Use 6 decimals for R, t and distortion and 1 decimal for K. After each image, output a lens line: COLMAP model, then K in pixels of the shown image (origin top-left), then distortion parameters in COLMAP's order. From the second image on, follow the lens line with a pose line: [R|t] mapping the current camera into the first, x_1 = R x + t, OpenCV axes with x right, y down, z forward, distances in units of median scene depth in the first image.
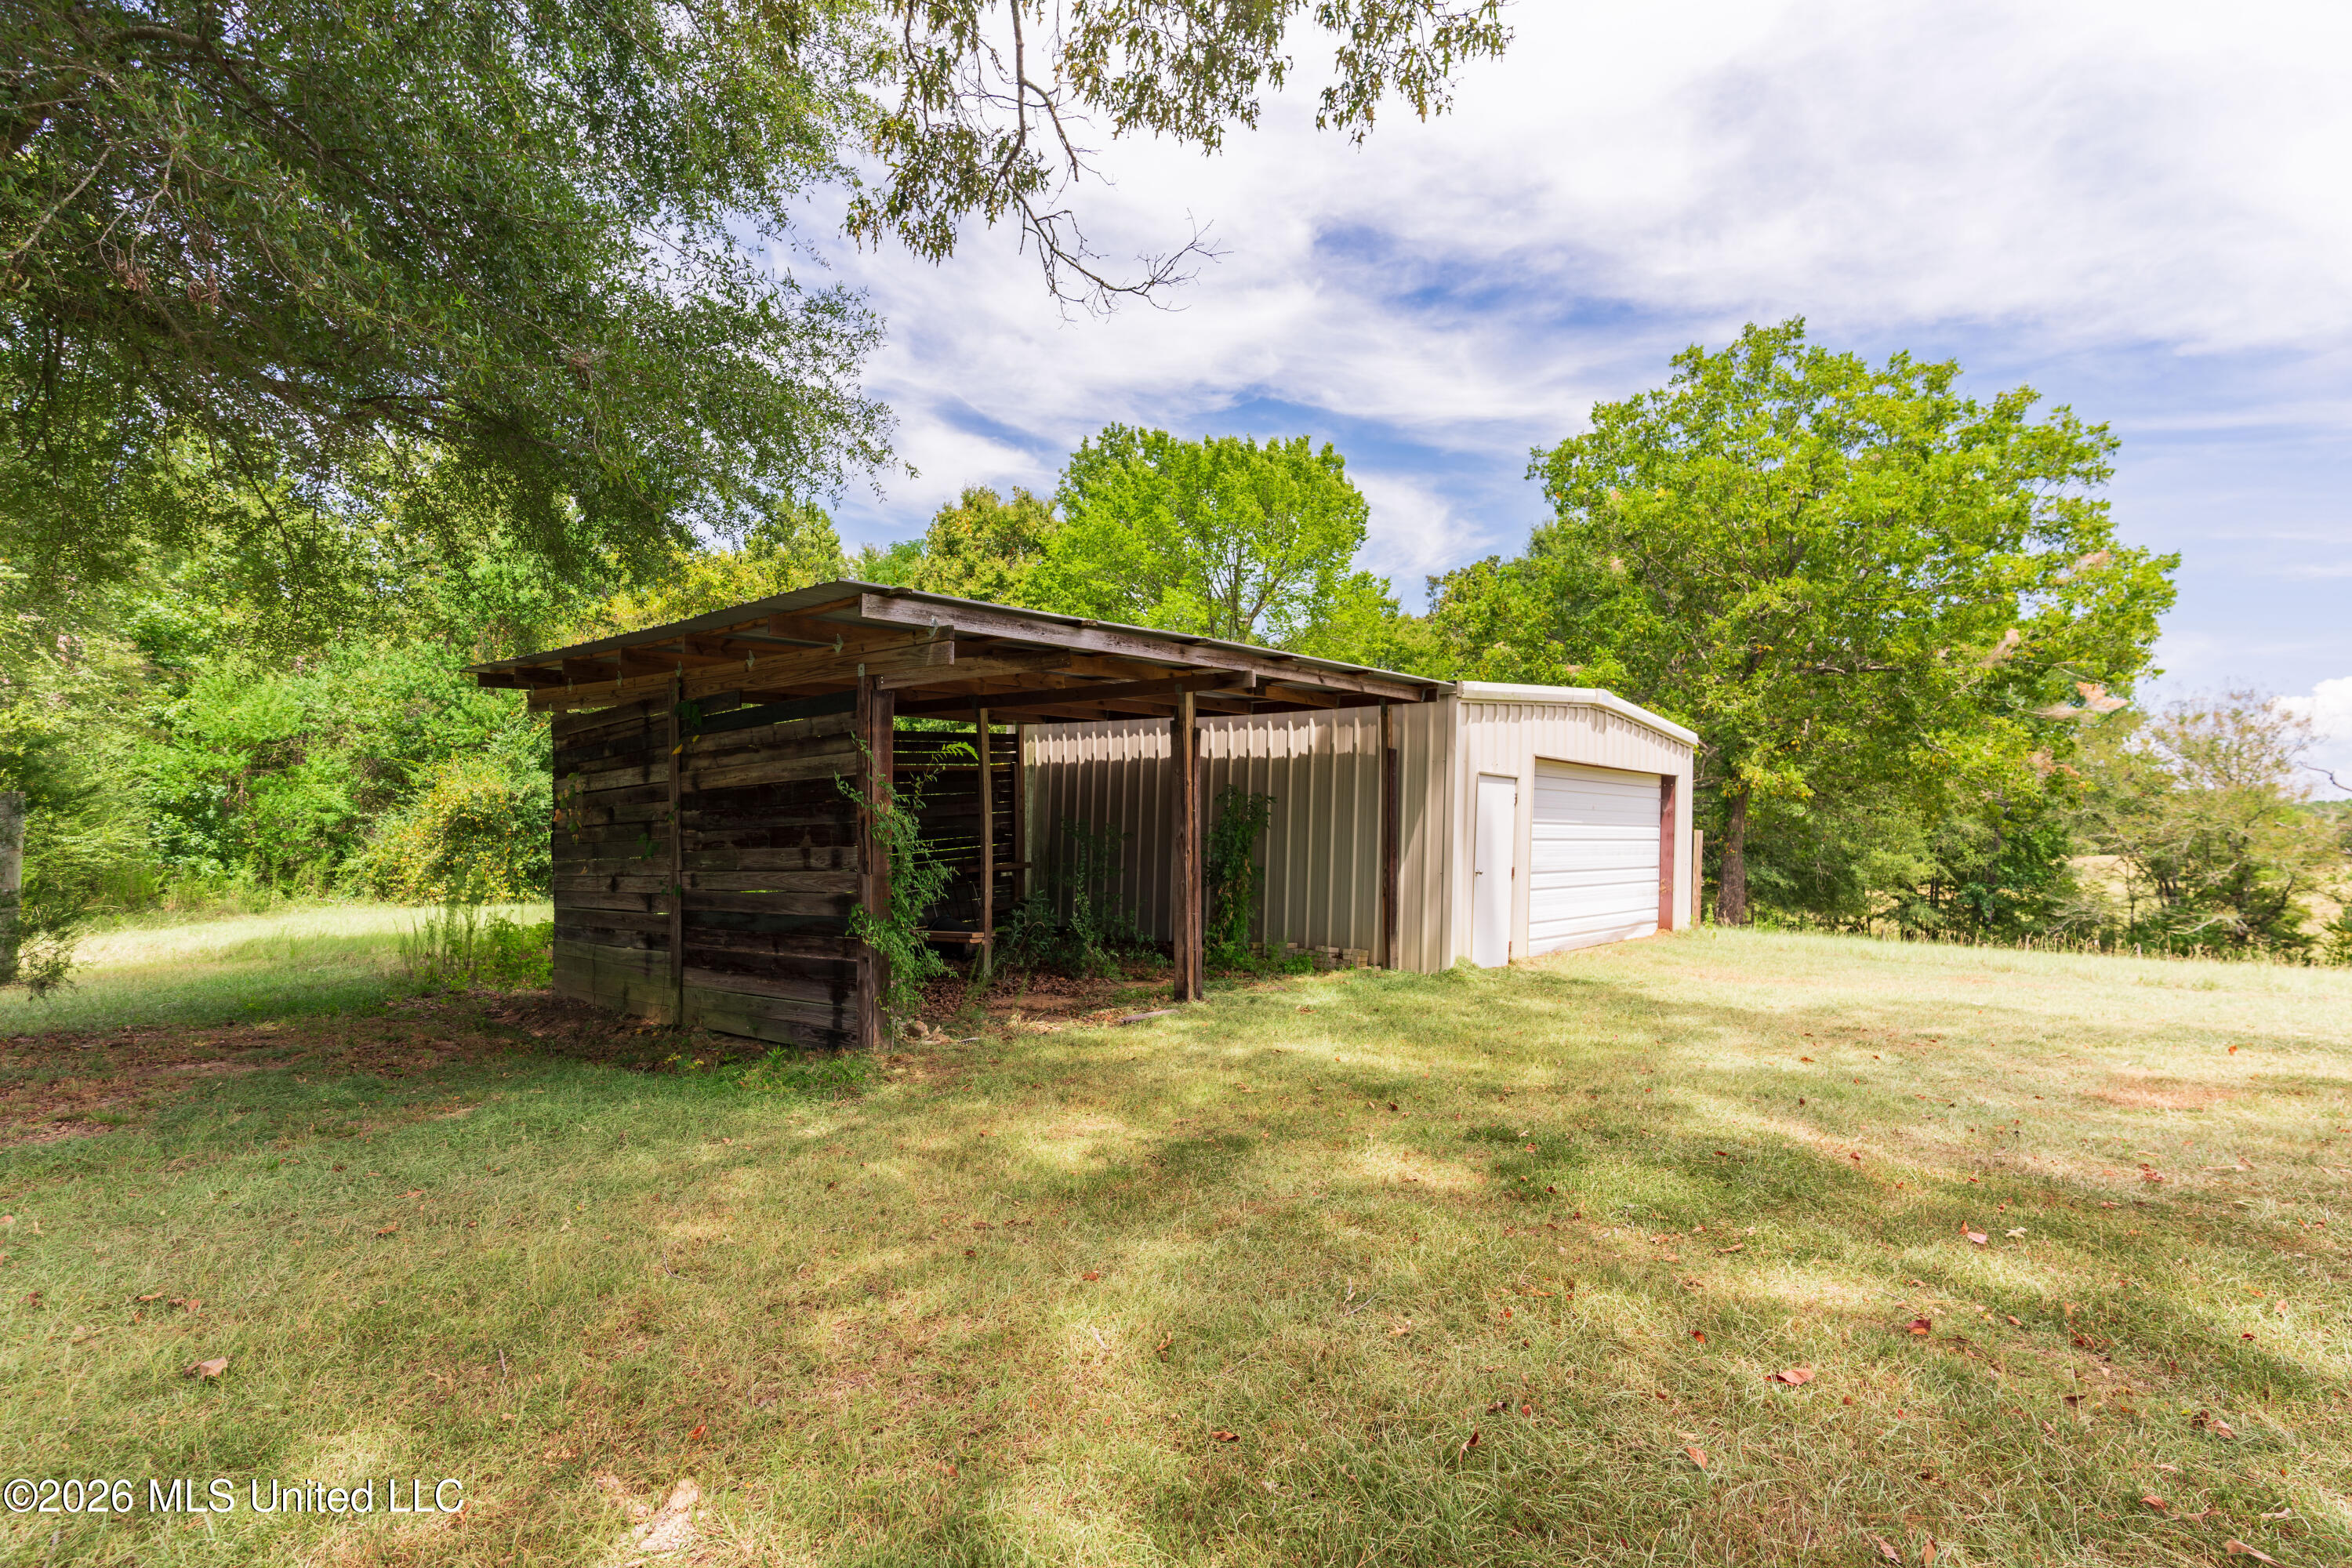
lens RADIAL K [[1190.3, 0, 1176.0], [0, 1190.3, 784.0], [0, 0, 1]] dist [0.001785, 0.000526]
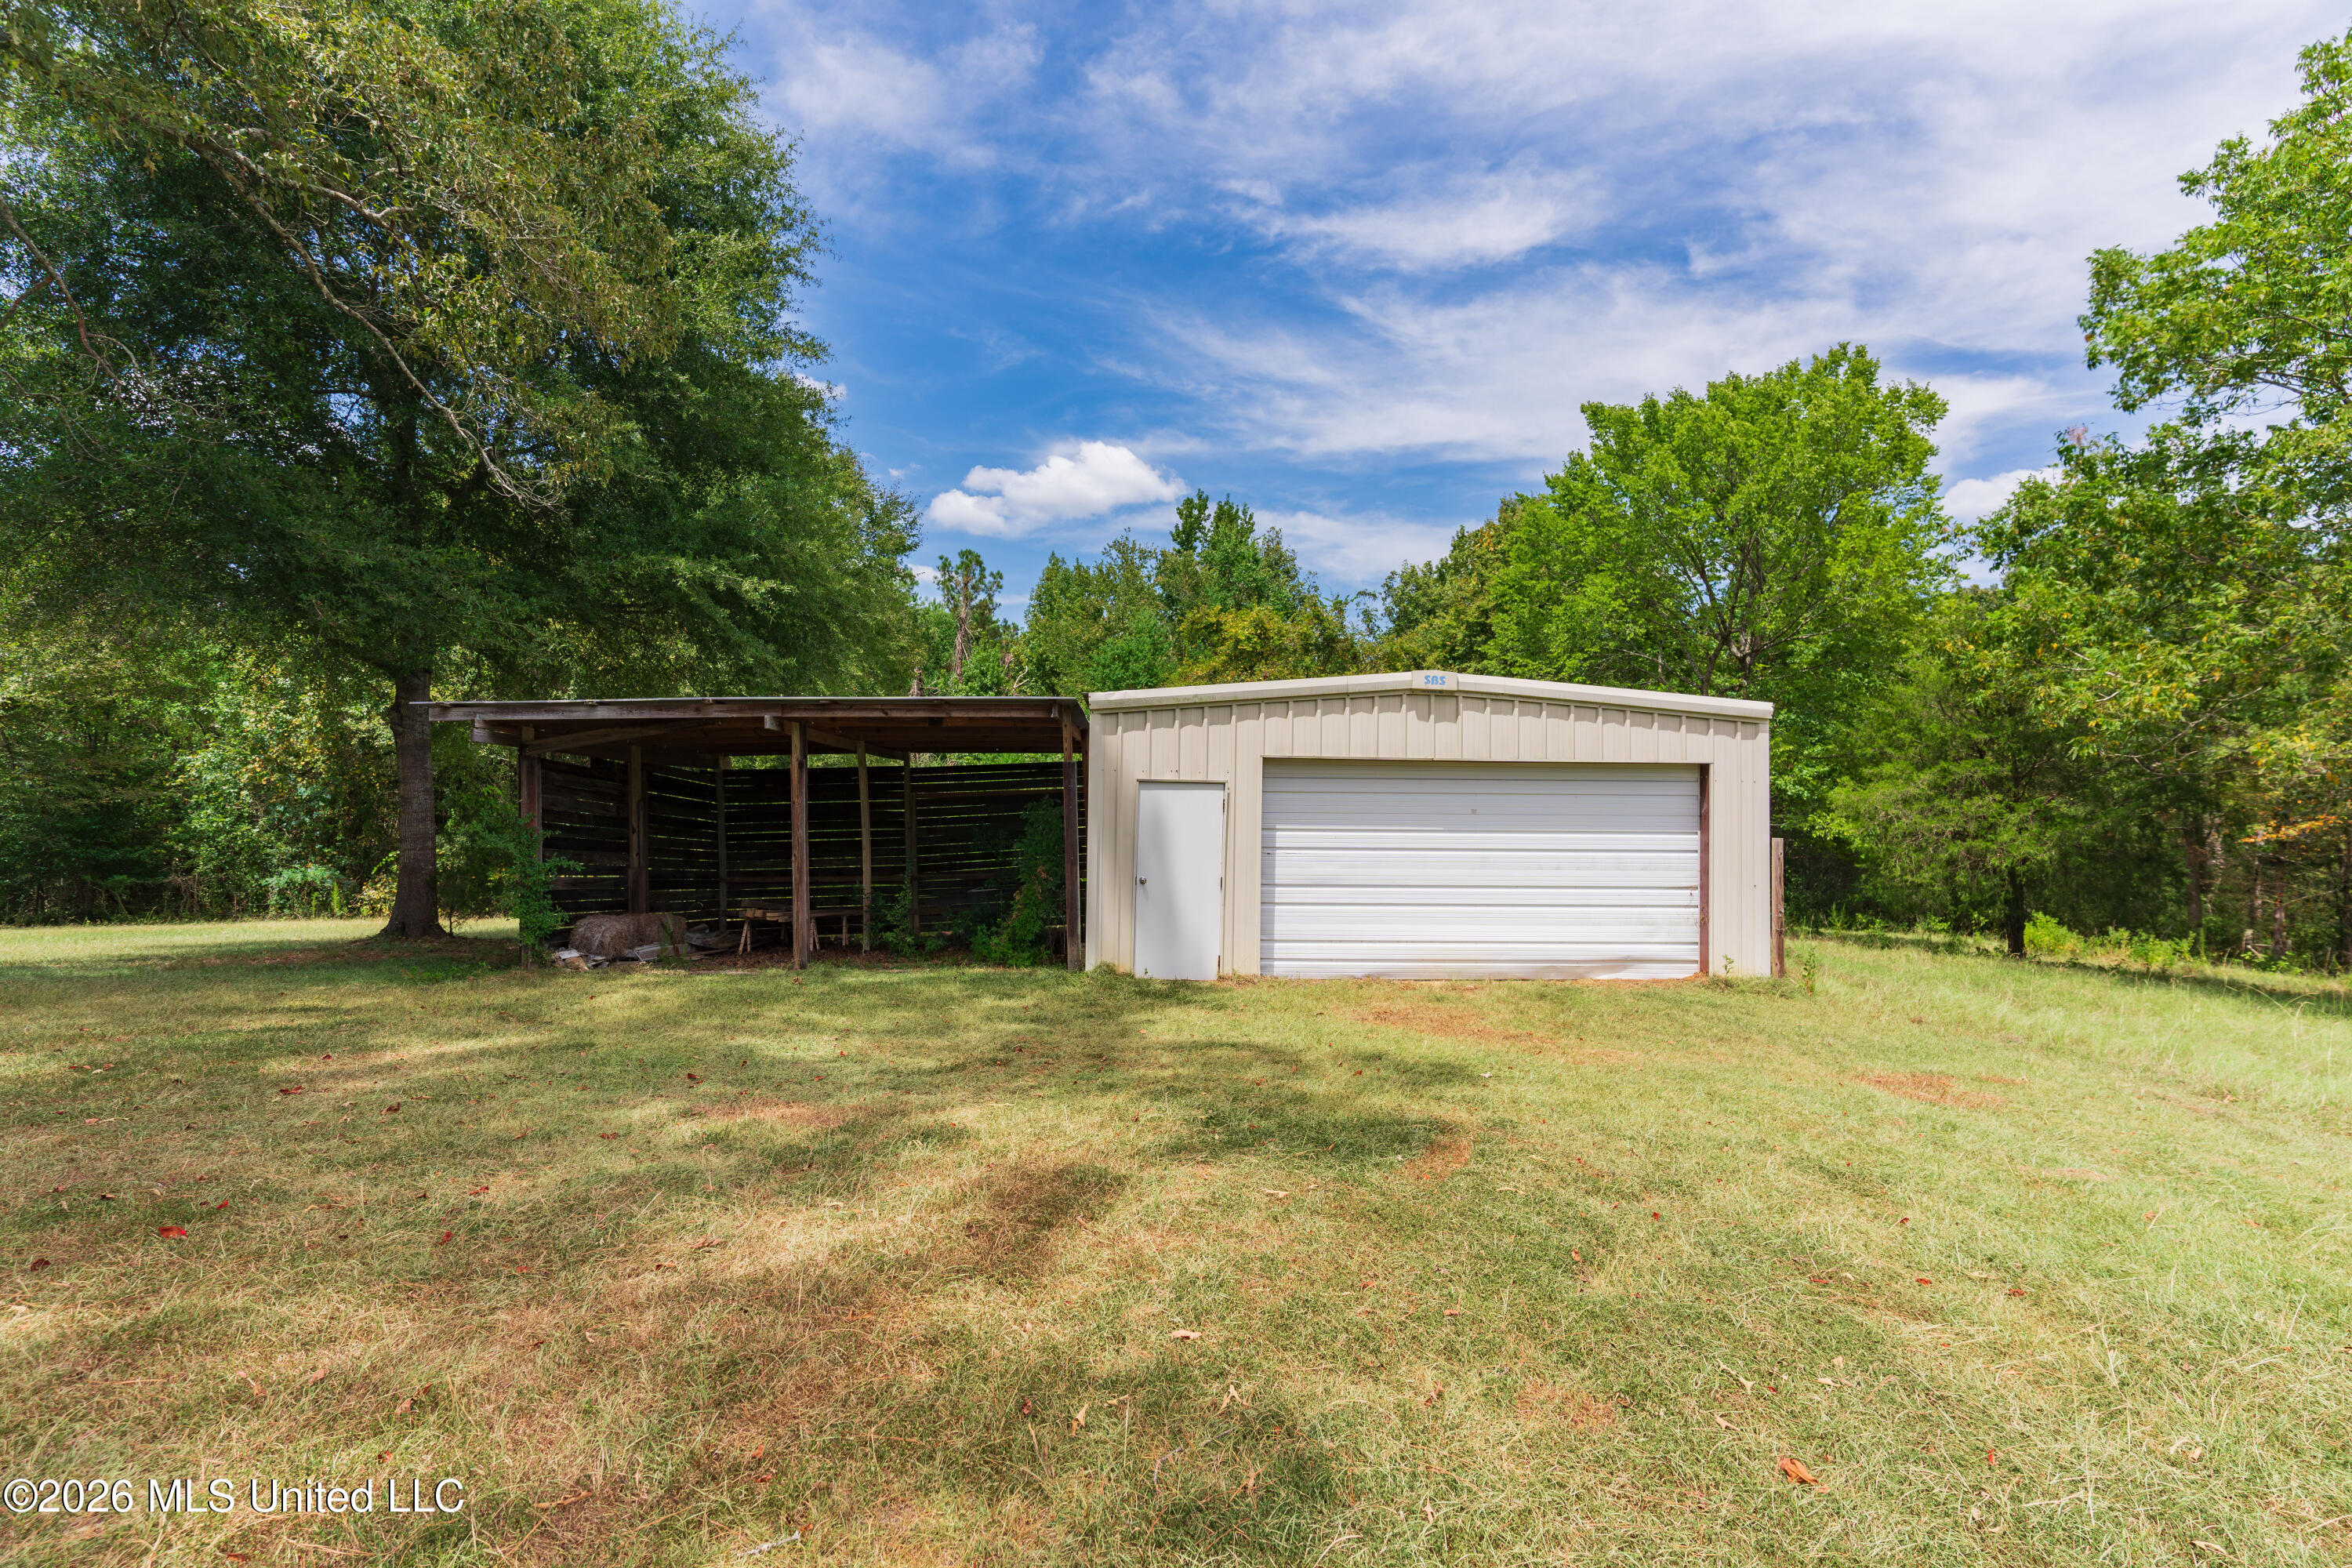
lens RADIAL K [[1190.3, 0, 1176.0], [0, 1190.3, 784.0], [0, 0, 1]] dist [0.001785, 0.000526]
pose [[0.664056, -0.041501, -0.746530, 0.961480], [0.031633, 0.999124, -0.027405, 0.019909], [0.747013, -0.005417, 0.664787, 0.346643]]
